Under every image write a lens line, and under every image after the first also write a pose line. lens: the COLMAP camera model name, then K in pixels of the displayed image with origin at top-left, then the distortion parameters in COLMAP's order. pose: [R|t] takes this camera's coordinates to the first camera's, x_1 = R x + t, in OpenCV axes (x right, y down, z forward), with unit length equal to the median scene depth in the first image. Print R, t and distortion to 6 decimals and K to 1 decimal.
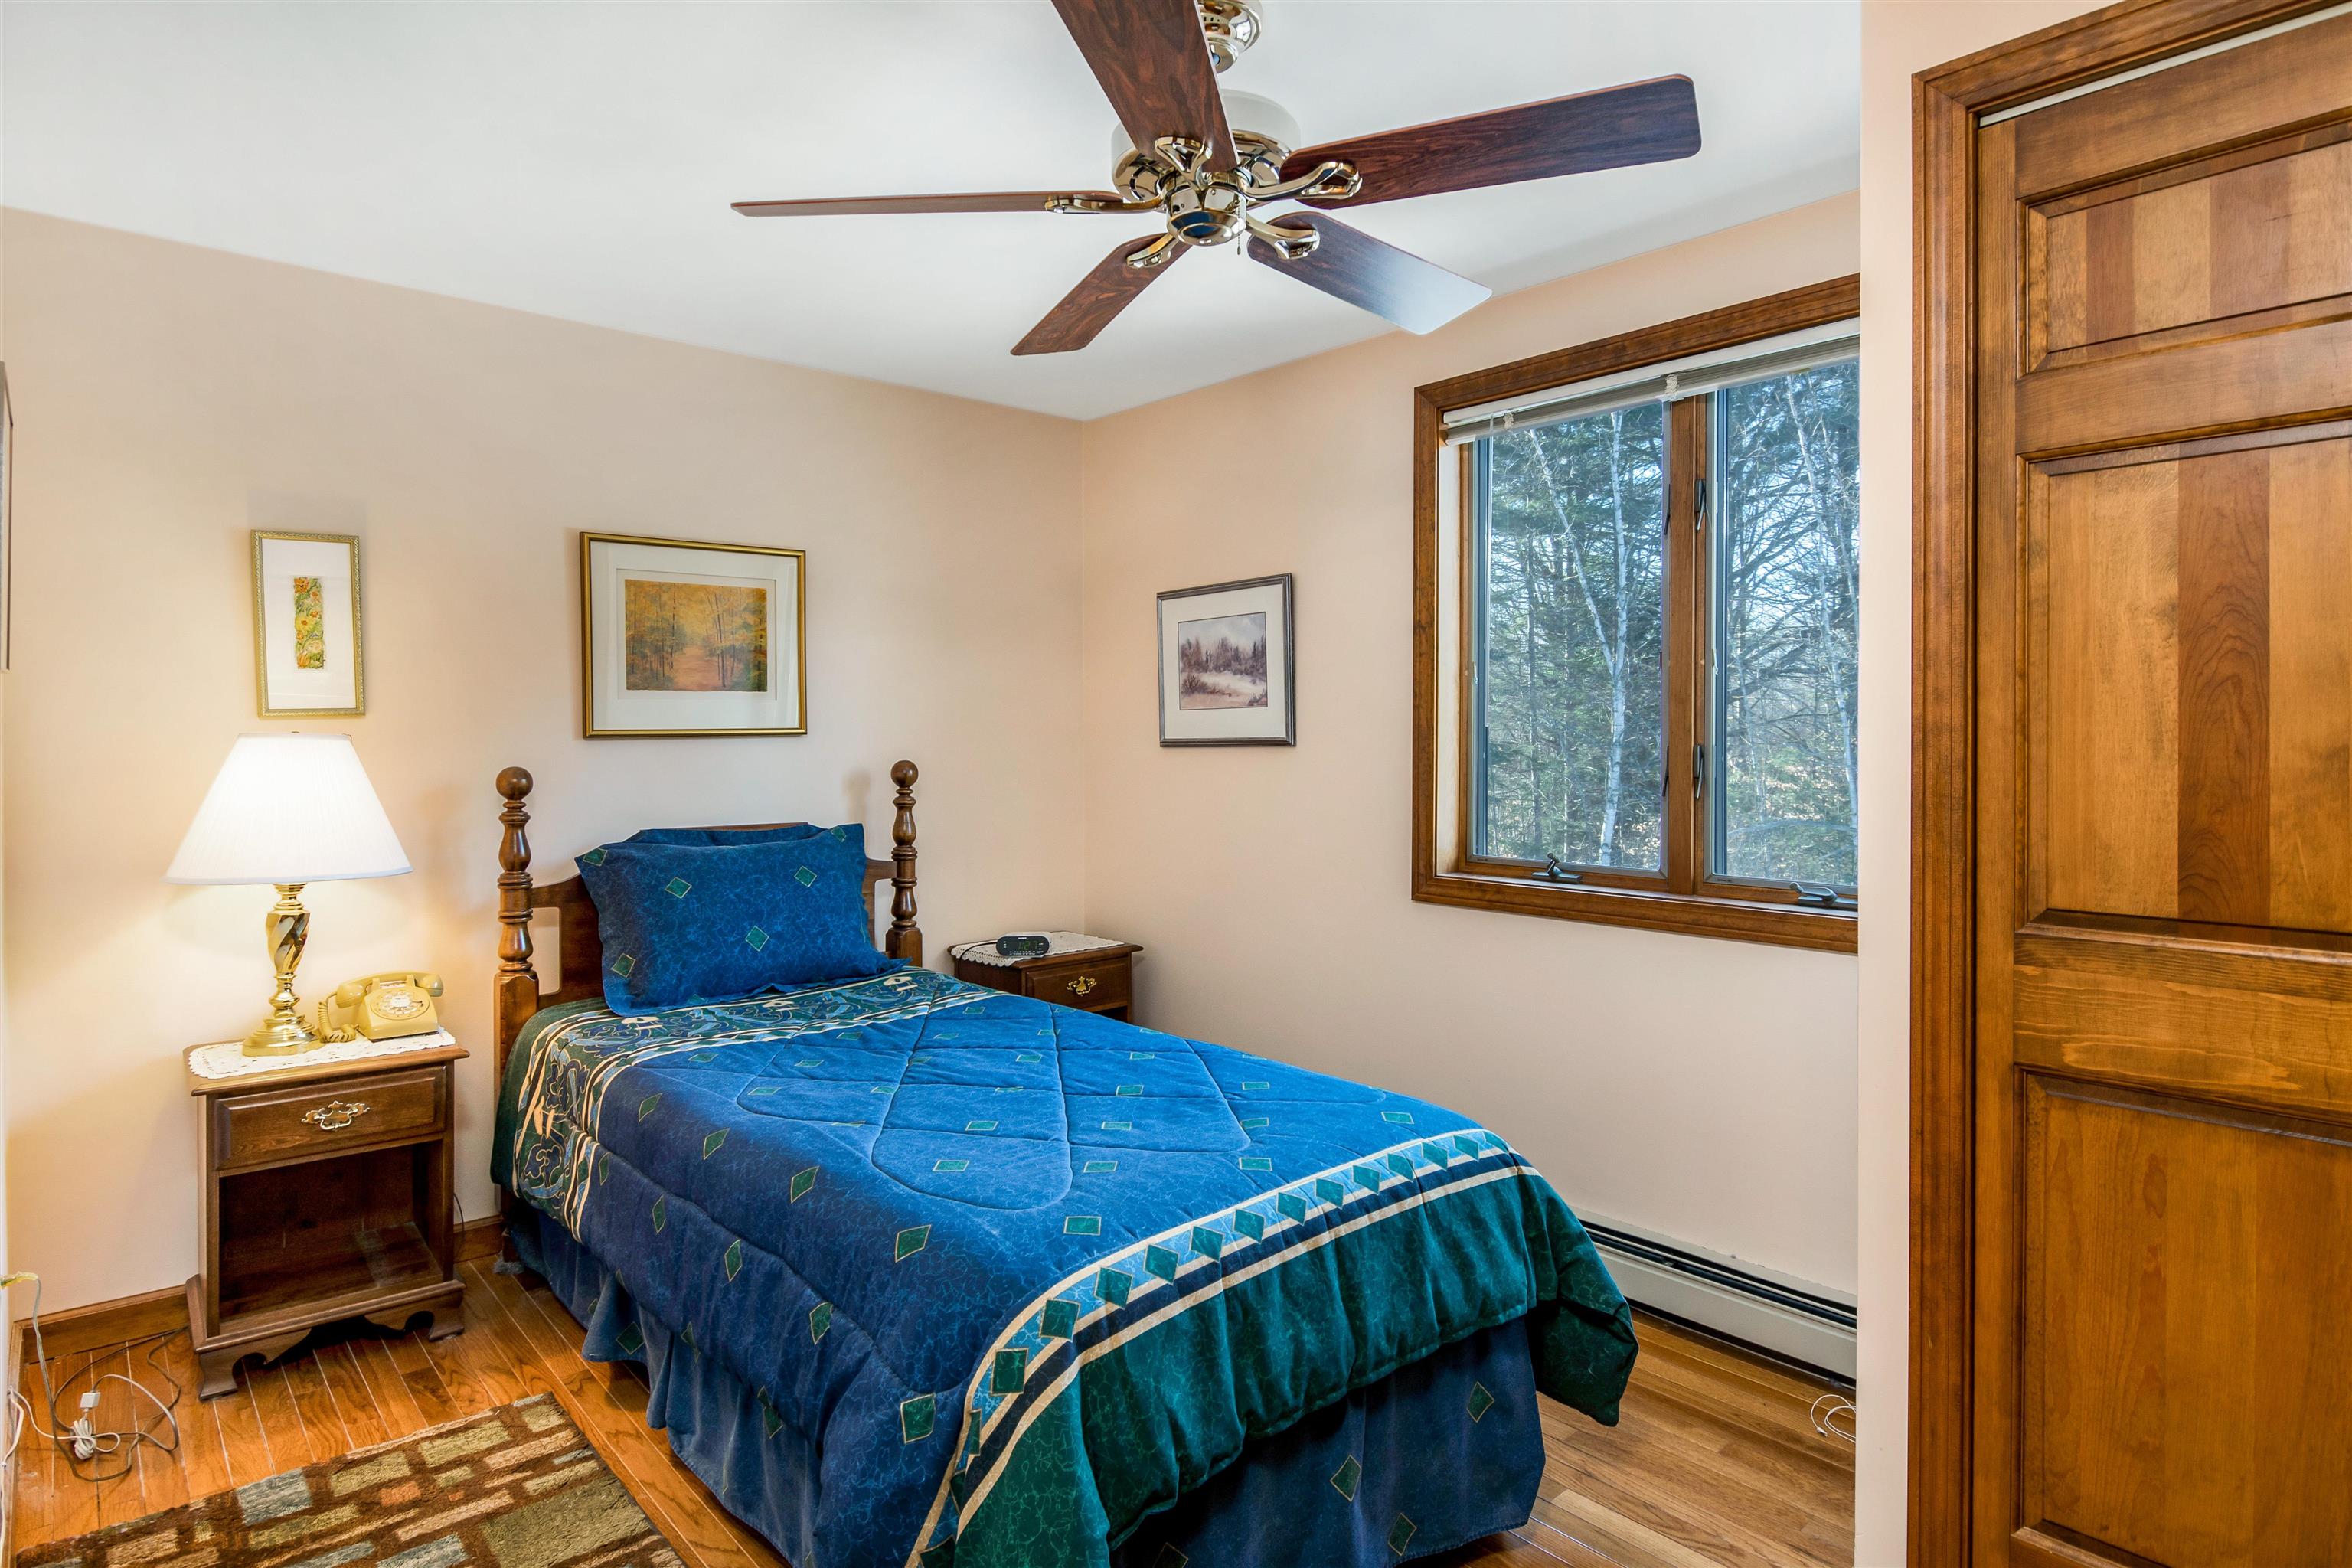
lens RADIAL K [[1219.8, 0, 1171.8], [0, 1219.8, 743.9], [0, 0, 1]] dist [-0.001974, -0.006298]
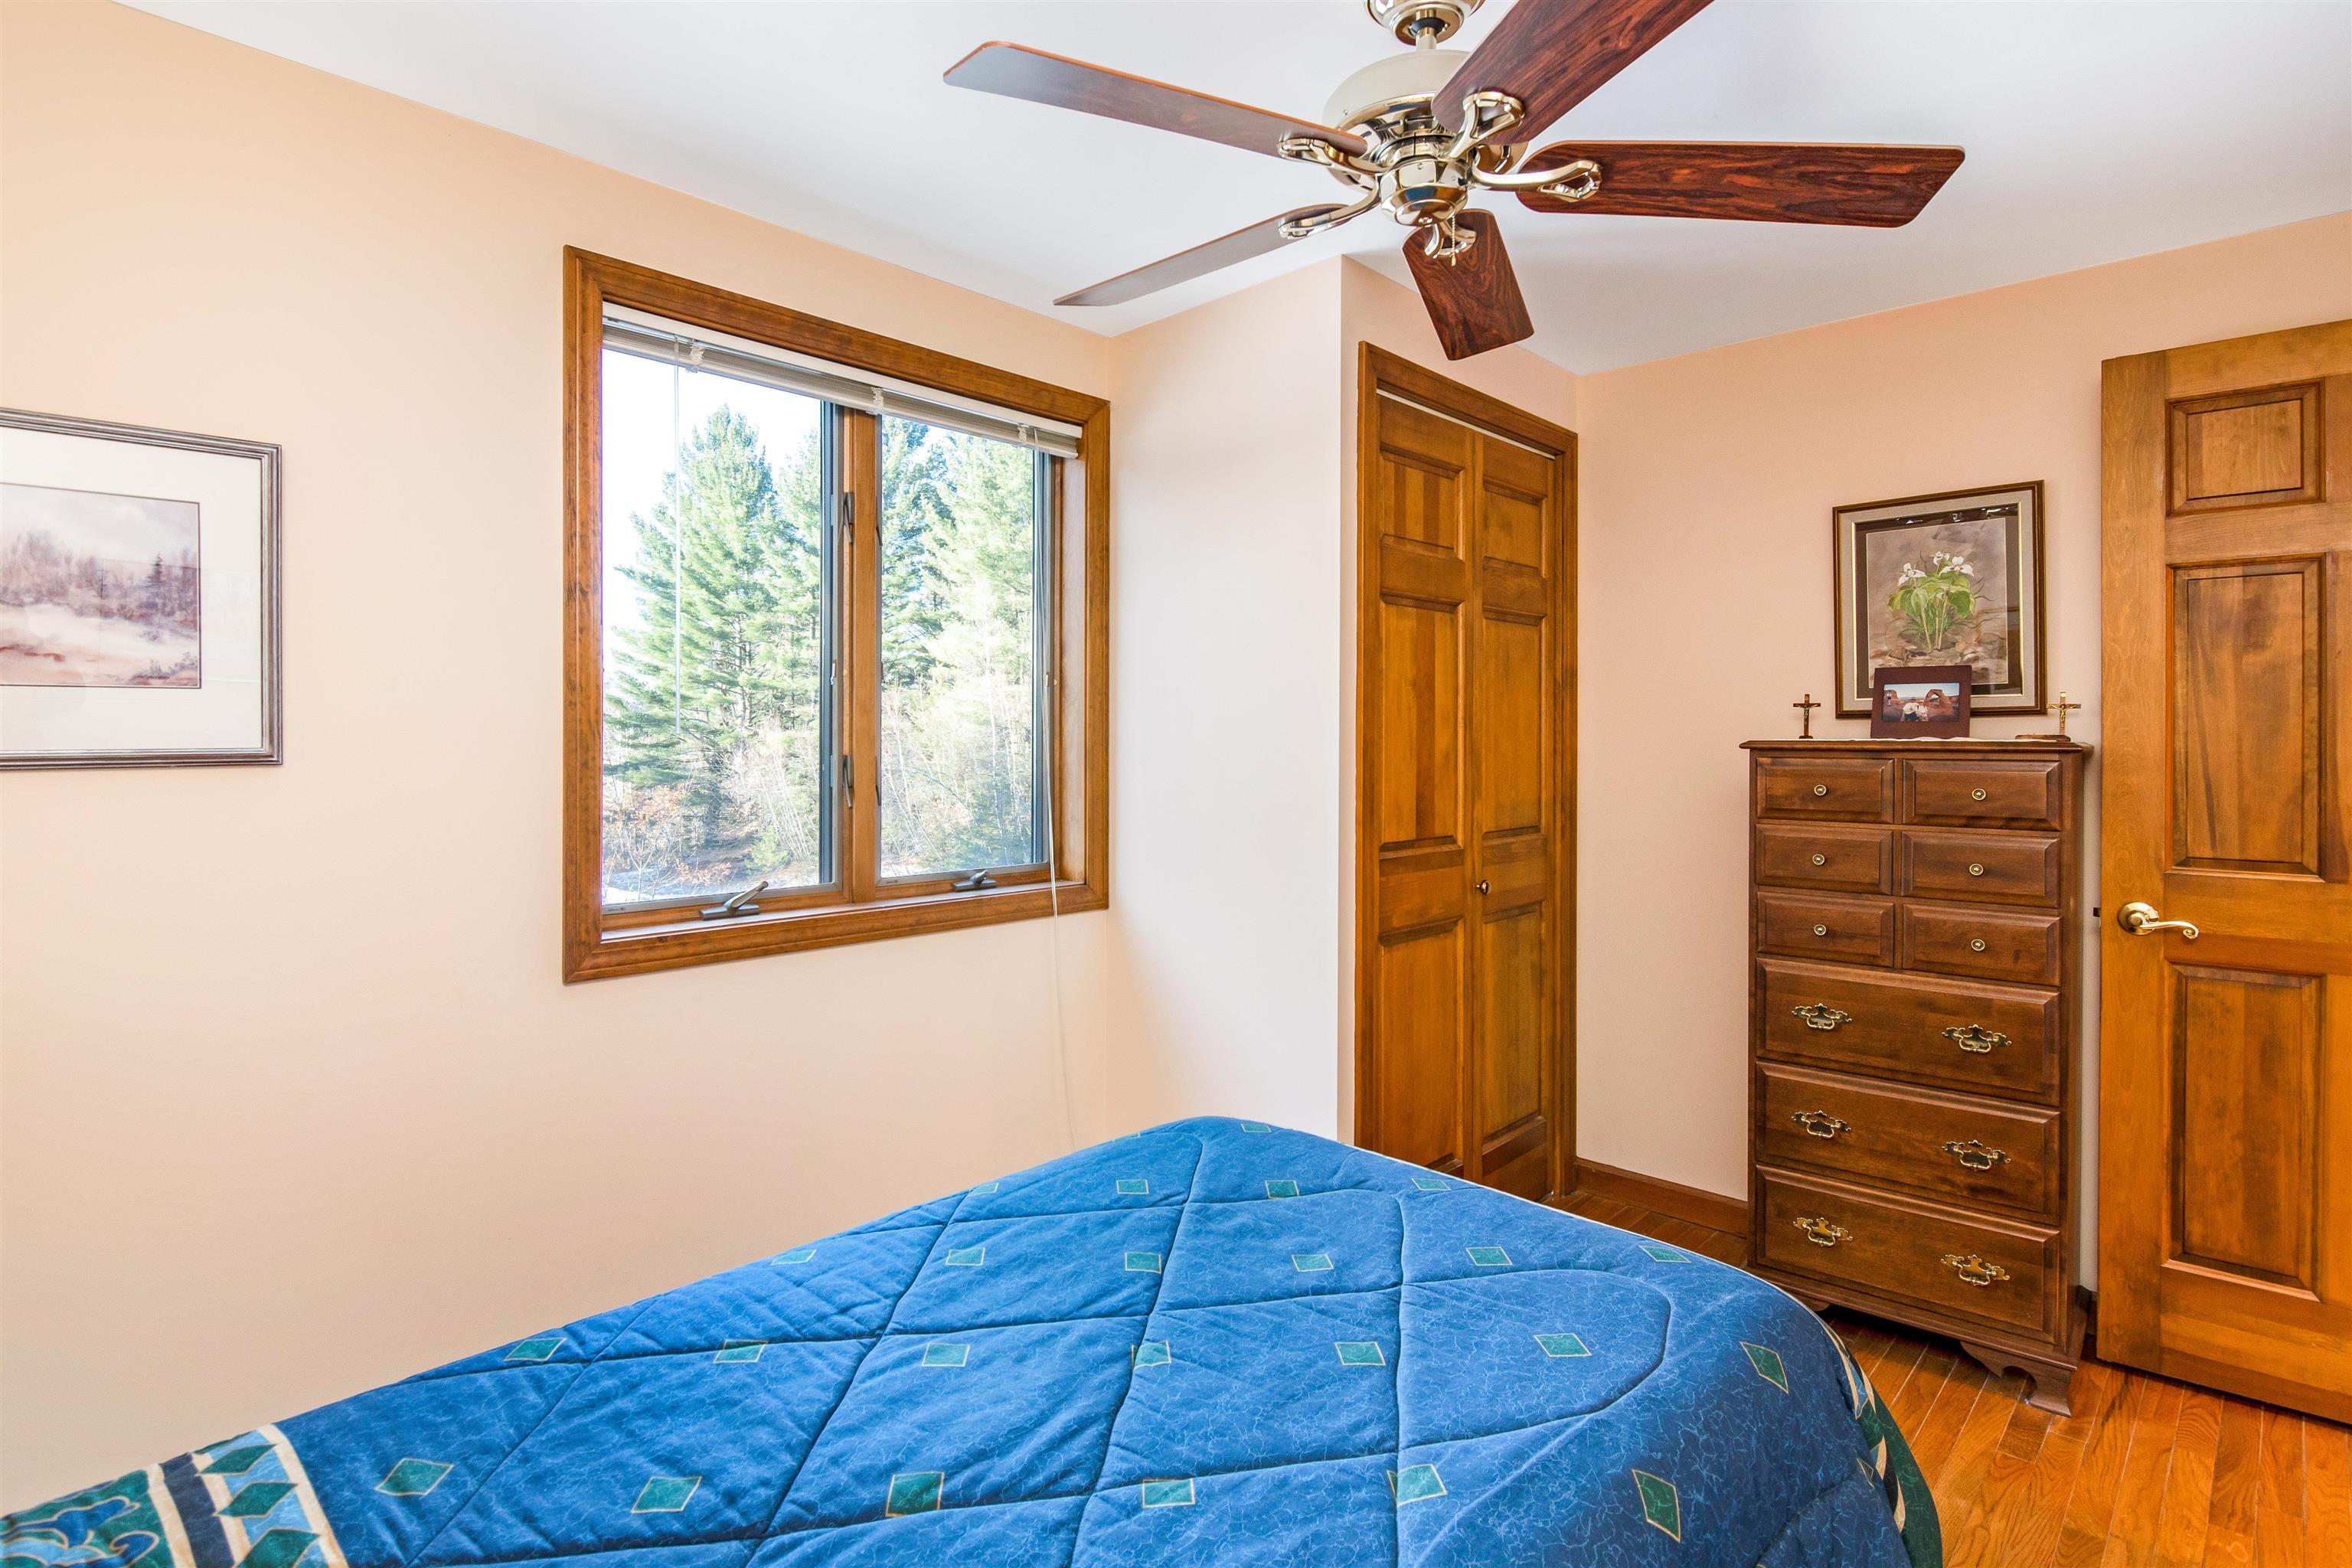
lens RADIAL K [[1176.5, 0, 1110.9], [0, 1176.5, 739.9], [0, 0, 1]] dist [-0.002470, -0.003544]
pose [[-0.044389, 0.002090, 0.999012, -0.482193], [0.004114, 0.999990, -0.001909, -0.007543], [-0.999006, 0.004025, -0.044397, 0.721691]]
